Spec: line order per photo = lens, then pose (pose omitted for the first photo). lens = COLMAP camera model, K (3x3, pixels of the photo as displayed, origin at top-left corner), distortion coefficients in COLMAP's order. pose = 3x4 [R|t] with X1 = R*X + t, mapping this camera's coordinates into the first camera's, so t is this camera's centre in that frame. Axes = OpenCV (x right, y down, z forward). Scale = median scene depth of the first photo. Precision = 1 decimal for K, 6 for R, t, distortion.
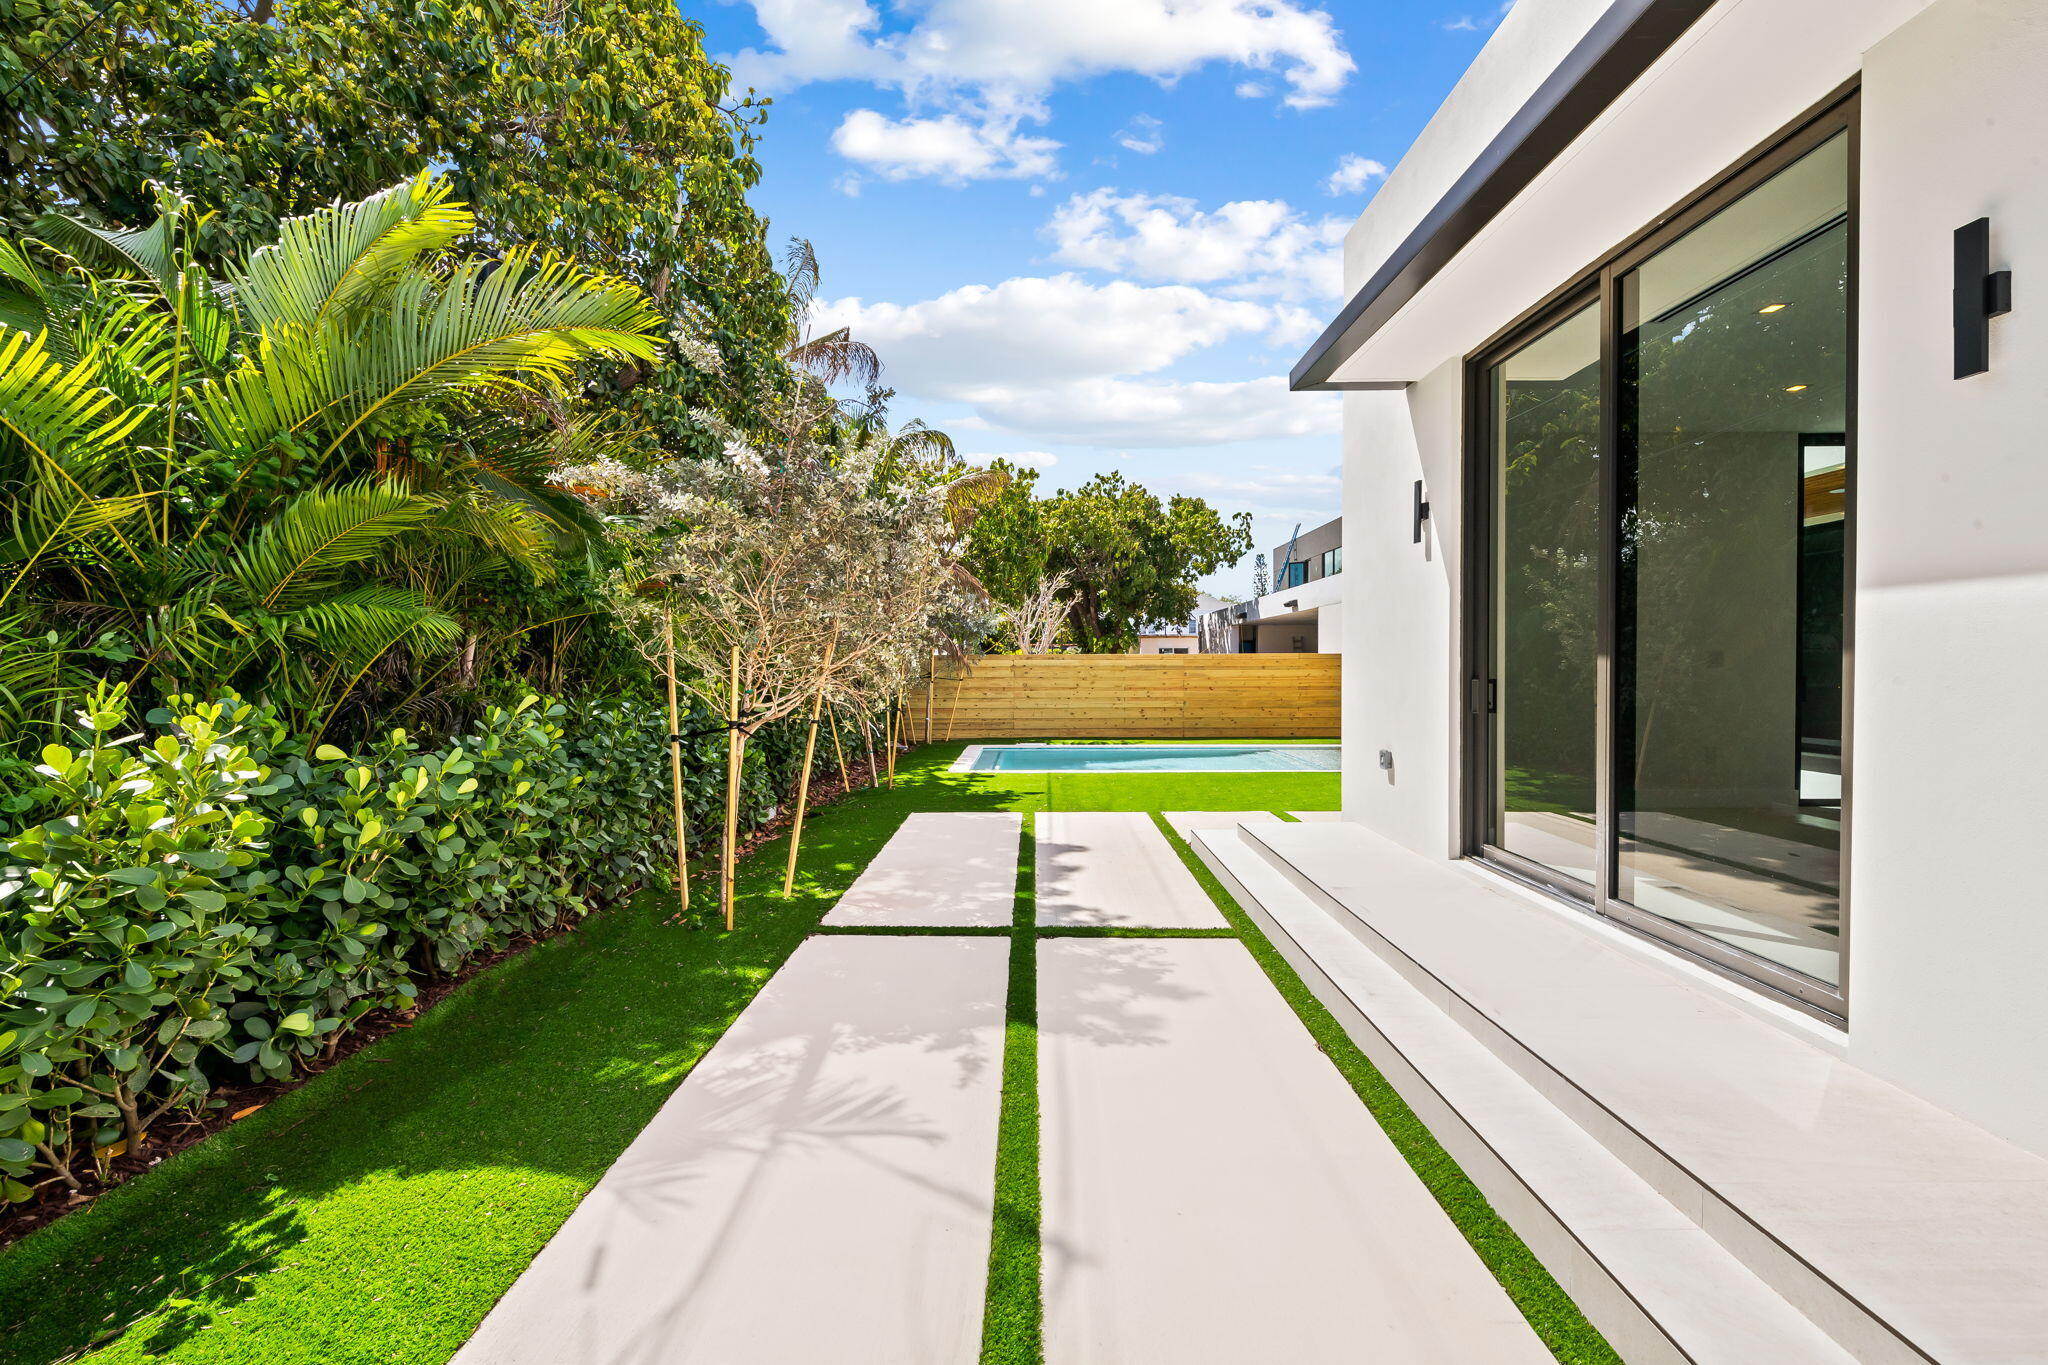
lens RADIAL K [[834.5, 0, 1024.0], [0, 834.5, 682.5], [0, 0, 1]] dist [-0.000668, -0.003693]
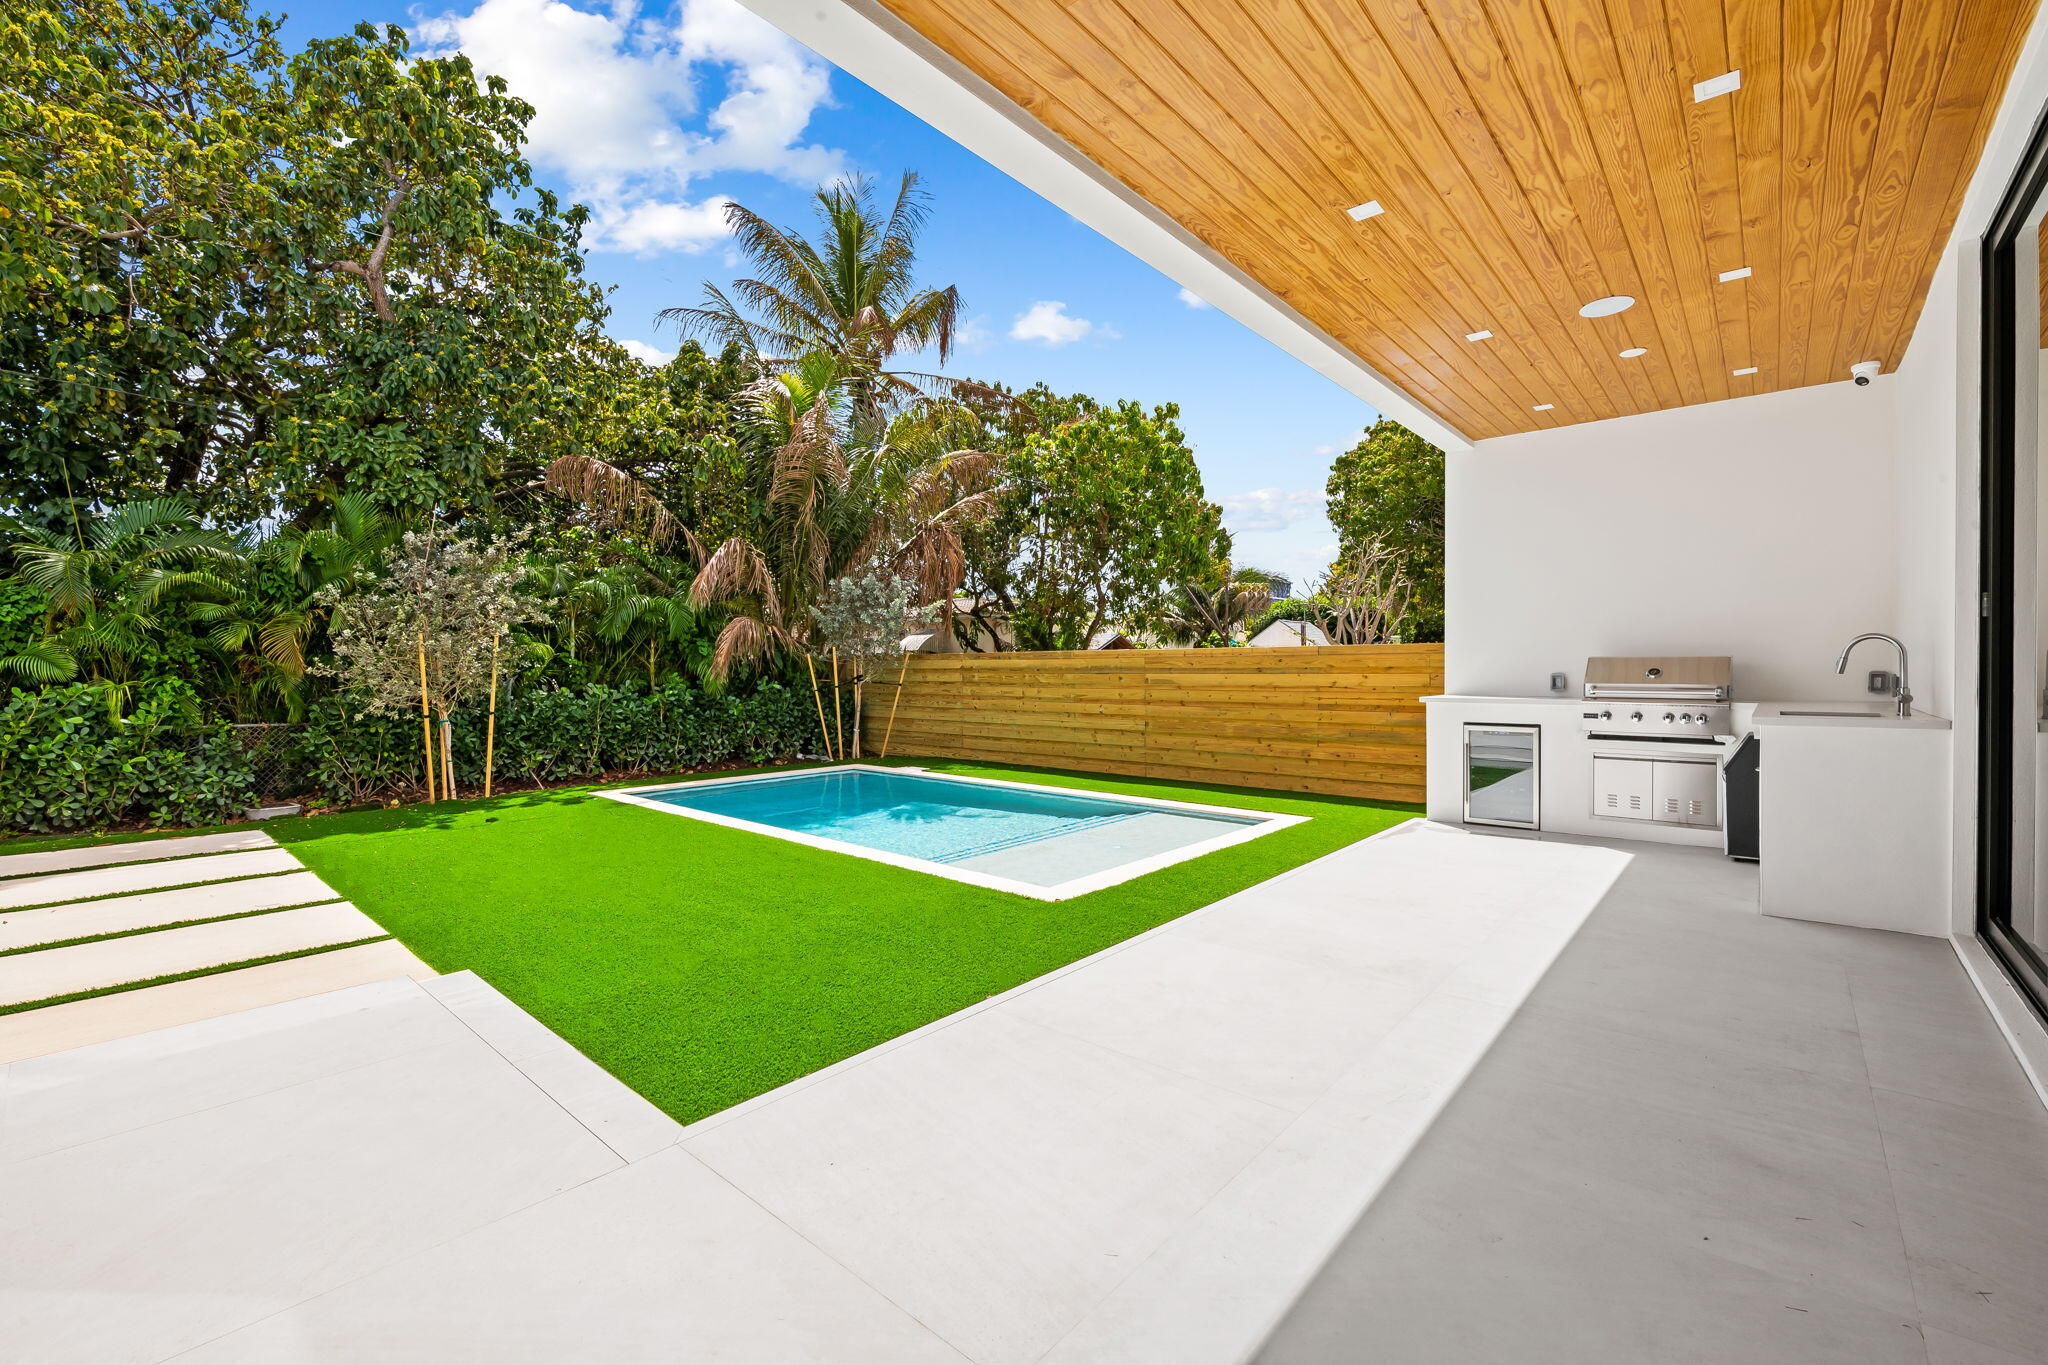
lens RADIAL K [[857.1, 0, 1031.6], [0, 857.1, 676.0], [0, 0, 1]] dist [-0.000829, -0.000071]
pose [[0.739305, 0.004967, -0.673352, 0.581801], [-0.013750, 0.999876, -0.007722, -0.007004], [0.673230, 0.014967, 0.739281, 0.438470]]
